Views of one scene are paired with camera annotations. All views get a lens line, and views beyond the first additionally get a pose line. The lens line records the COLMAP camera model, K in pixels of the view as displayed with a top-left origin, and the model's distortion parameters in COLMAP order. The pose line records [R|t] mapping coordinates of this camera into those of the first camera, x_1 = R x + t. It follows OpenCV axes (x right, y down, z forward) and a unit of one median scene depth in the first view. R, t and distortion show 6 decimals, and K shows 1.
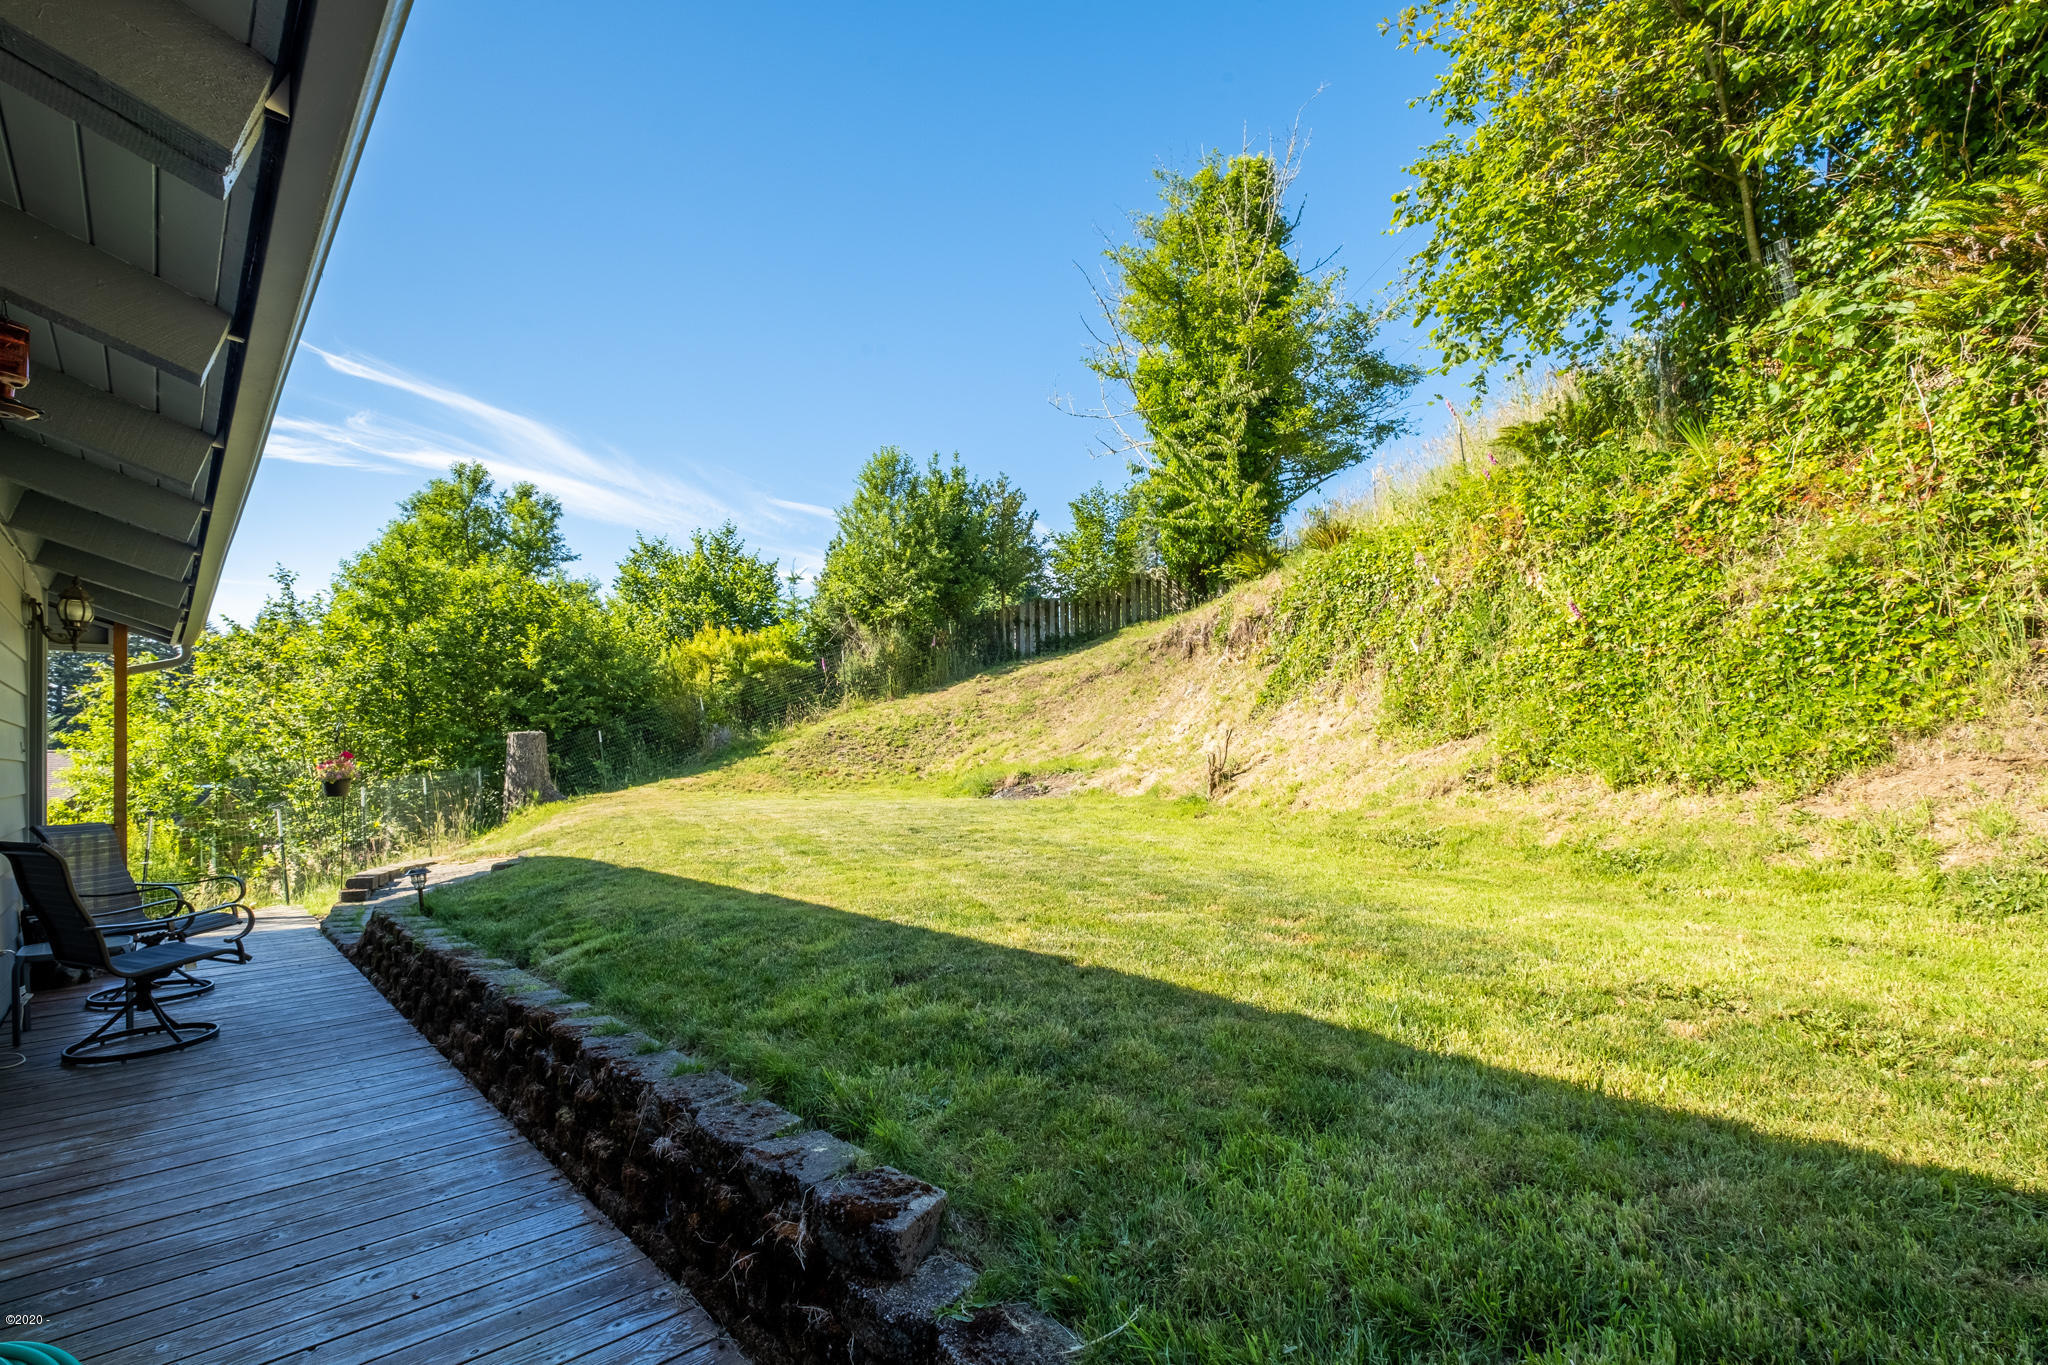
lens RADIAL K [[896.3, 0, 1019.0], [0, 896.3, 754.6], [0, 0, 1]] dist [-0.000283, -0.000106]
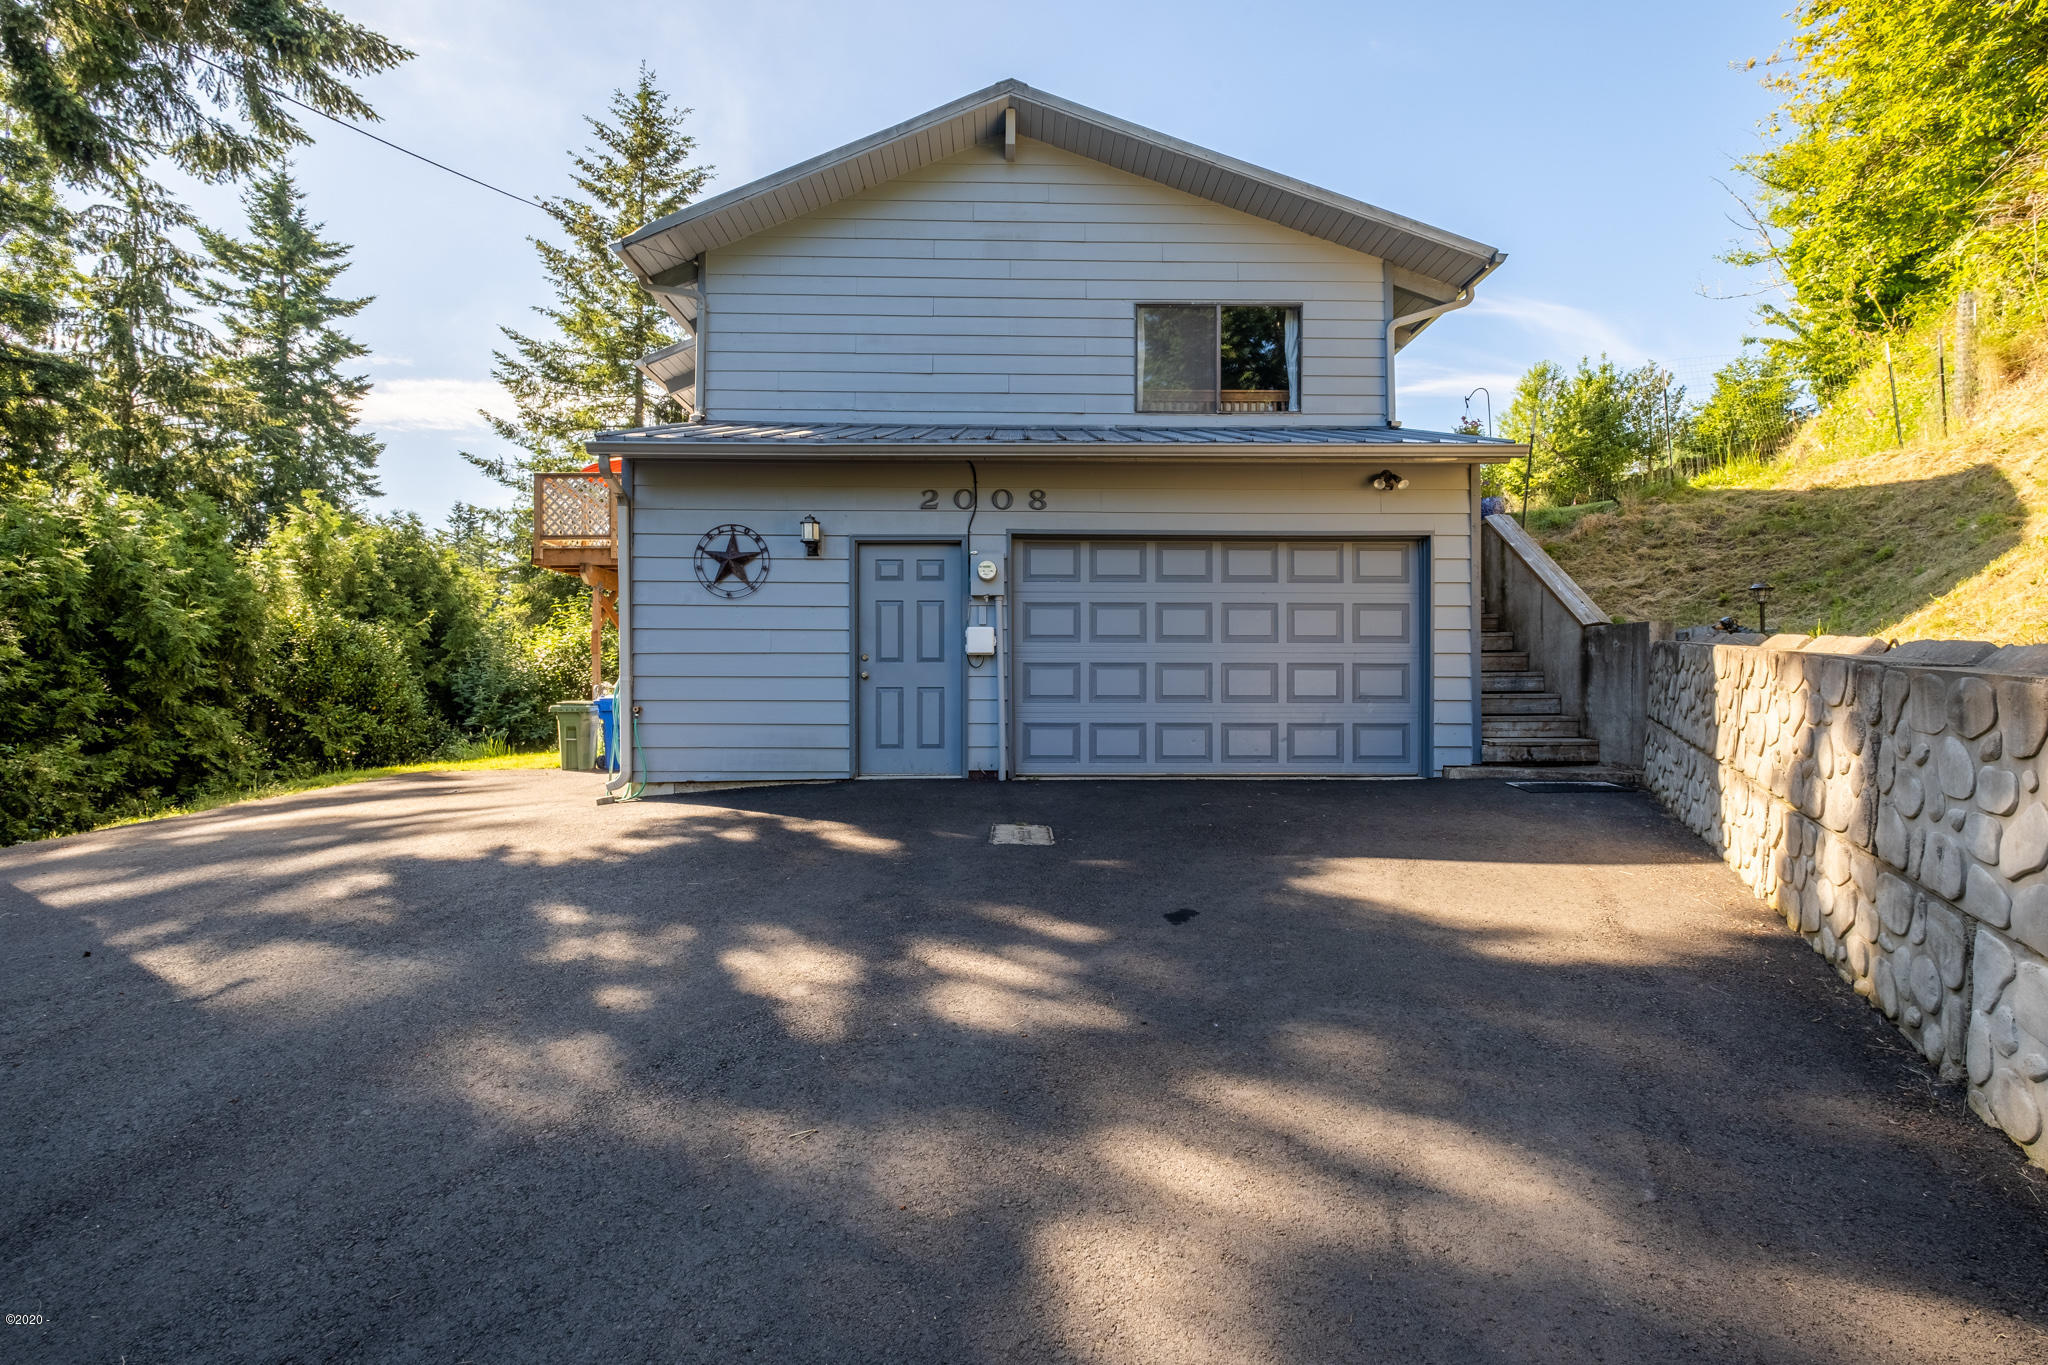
lens RADIAL K [[896.3, 0, 1019.7], [0, 896.3, 690.0], [0, 0, 1]] dist [-0.000283, -0.000106]
pose [[0.758538, 0.011966, -0.651519, 0.140643], [-0.014815, 0.999890, 0.001116, 0.155177], [0.651460, 0.008806, 0.758632, -0.511179]]
